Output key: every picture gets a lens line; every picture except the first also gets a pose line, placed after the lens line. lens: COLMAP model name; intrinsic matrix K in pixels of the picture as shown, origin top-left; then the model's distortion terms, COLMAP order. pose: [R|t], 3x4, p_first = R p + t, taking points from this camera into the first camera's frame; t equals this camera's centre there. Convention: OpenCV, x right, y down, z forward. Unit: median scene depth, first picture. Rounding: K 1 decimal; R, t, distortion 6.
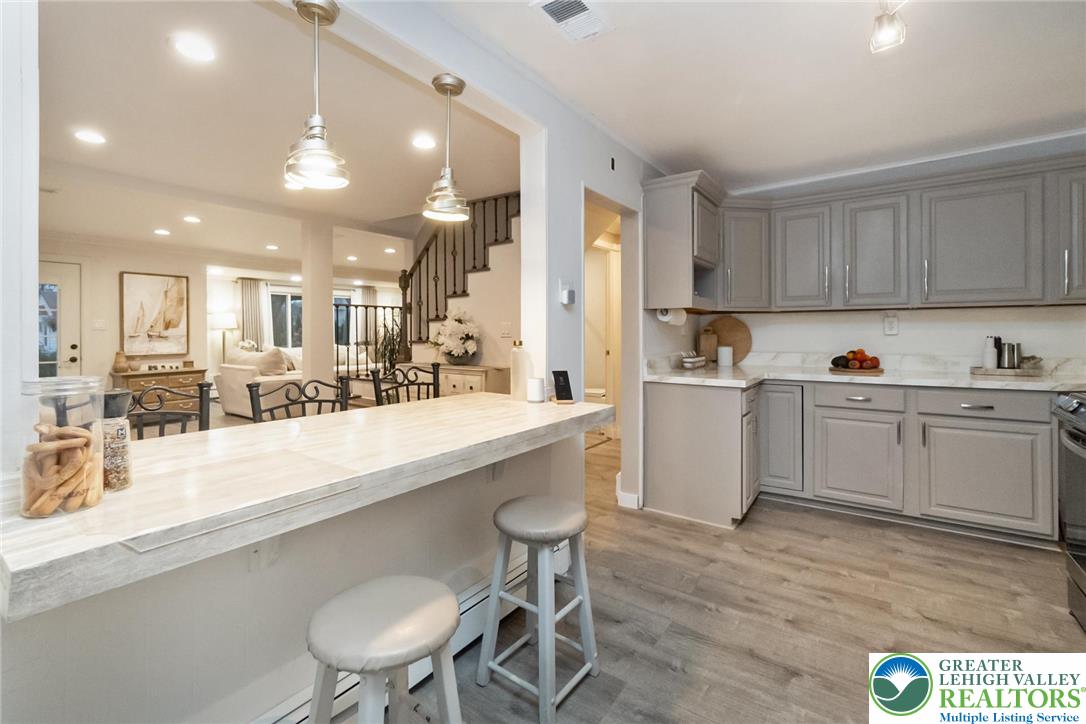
lens RADIAL K [[473.4, 0, 541.0], [0, 473.4, 325.1], [0, 0, 1]] dist [-0.010927, 0.001302]
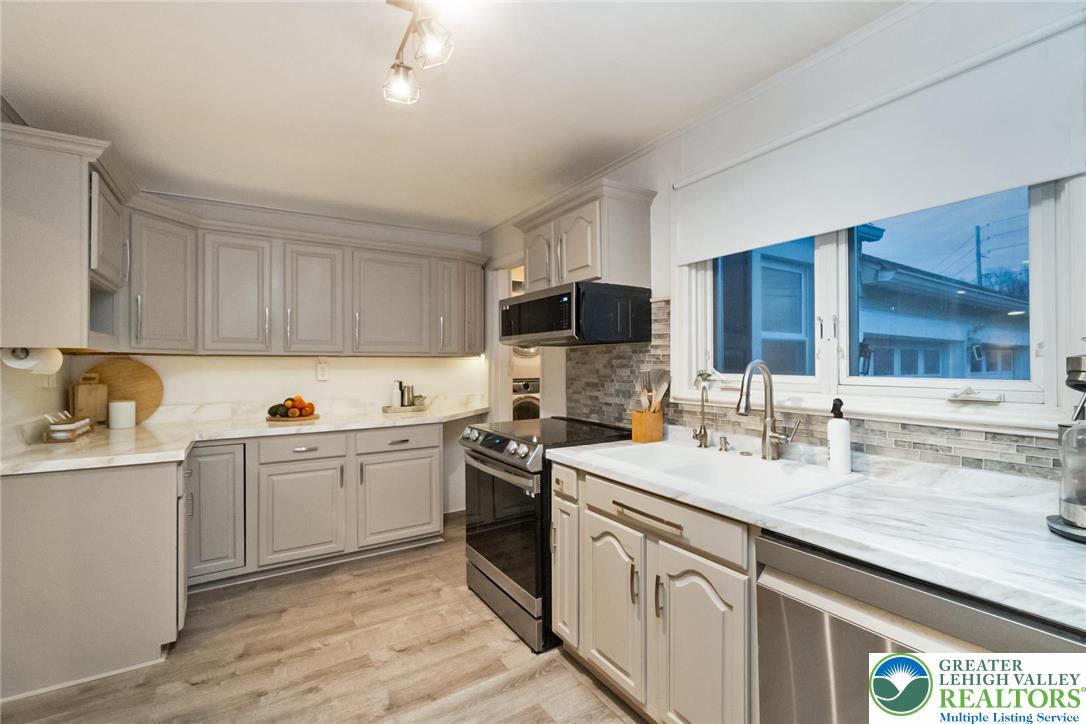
lens RADIAL K [[473.4, 0, 557.4], [0, 473.4, 363.4], [0, 0, 1]] dist [-0.010927, 0.001302]
pose [[0.383170, 0.011056, 0.923612, -0.022960], [-0.009403, 0.999923, -0.008069, -0.016050], [-0.923630, -0.005593, 0.383244, 0.149555]]
